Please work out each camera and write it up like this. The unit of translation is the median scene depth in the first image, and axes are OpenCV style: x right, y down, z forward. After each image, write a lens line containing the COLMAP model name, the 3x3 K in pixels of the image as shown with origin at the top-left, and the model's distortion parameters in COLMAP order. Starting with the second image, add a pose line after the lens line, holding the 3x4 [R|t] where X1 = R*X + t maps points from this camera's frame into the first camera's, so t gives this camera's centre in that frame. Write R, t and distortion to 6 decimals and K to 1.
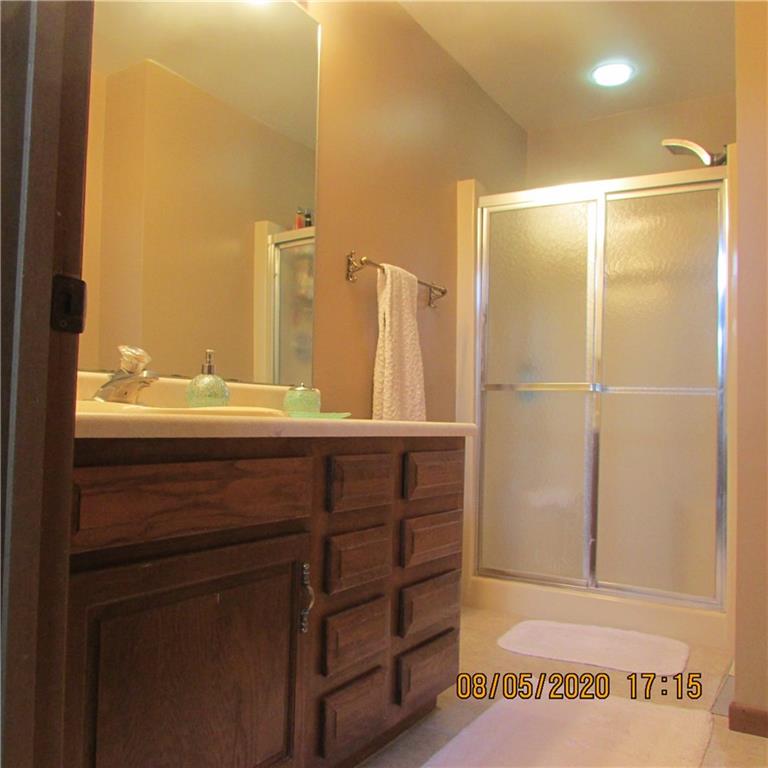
lens RADIAL K [[752.9, 0, 384.0], [0, 752.9, 384.0], [0, 0, 1]] dist [-0.007463, -0.002504]
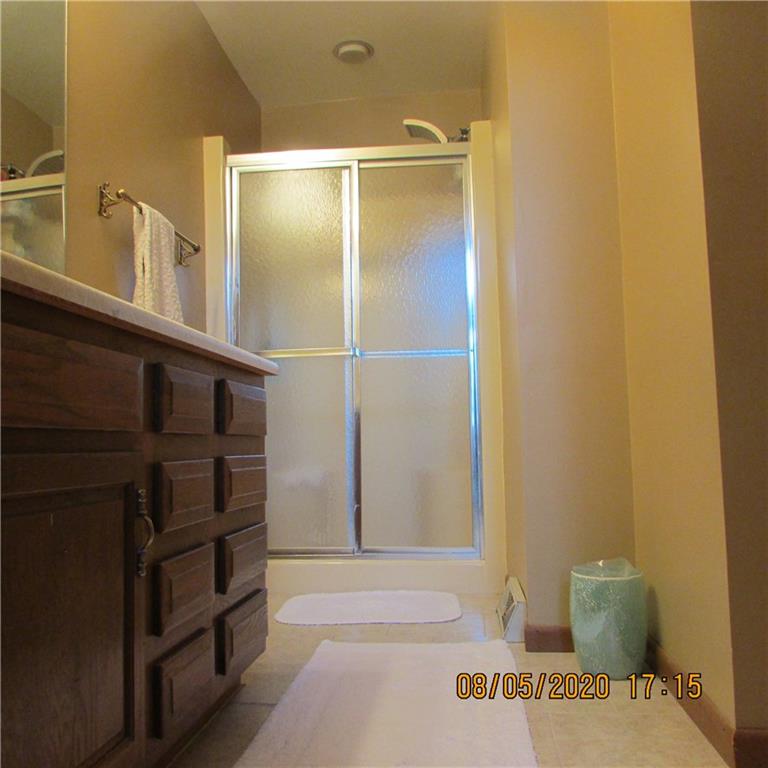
lens RADIAL K [[746.3, 0, 384.0], [0, 746.3, 384.0], [0, 0, 1]] dist [-0.015724, -0.017878]
pose [[0.909909, -0.013711, 0.414582, -0.105989], [0.028493, 0.999159, -0.029490, 0.086823], [-0.413829, 0.038646, 0.909534, 0.098728]]
